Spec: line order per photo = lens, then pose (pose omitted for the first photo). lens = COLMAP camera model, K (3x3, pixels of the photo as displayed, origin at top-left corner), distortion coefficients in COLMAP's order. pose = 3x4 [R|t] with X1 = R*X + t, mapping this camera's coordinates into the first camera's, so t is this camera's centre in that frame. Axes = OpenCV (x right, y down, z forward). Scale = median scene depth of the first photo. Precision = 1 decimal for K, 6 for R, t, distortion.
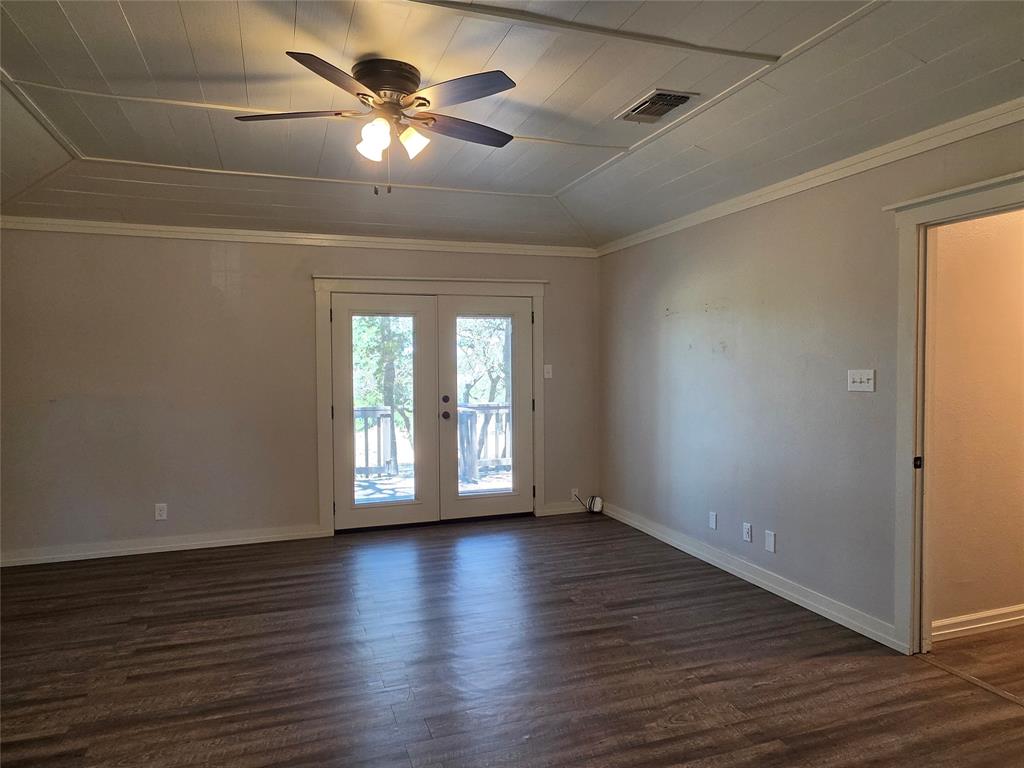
lens RADIAL K [[664.7, 0, 511.4], [0, 664.7, 384.6], [0, 0, 1]] dist [-0.003763, -0.000107]
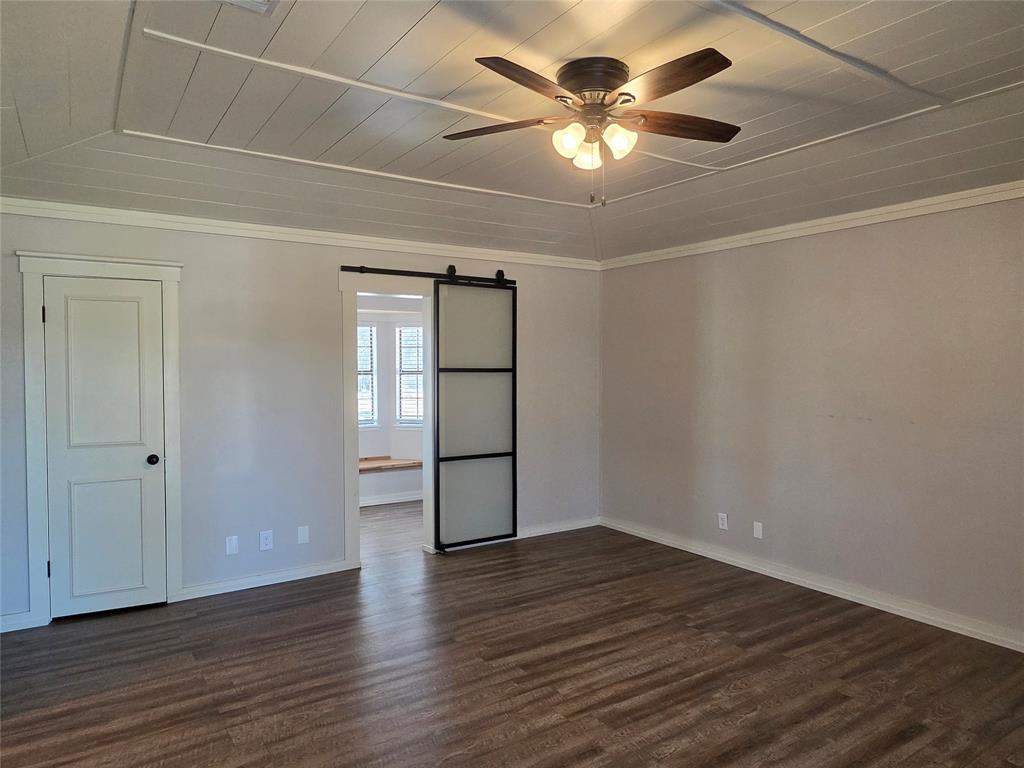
lens RADIAL K [[664.7, 0, 512.1], [0, 664.7, 383.1], [0, 0, 1]] dist [-0.003763, -0.000107]
pose [[-0.970493, 0.017863, -0.240469, 0.161570], [0.001528, 0.997688, 0.067943, -0.108649], [0.241126, 0.065571, -0.968276, 2.032338]]
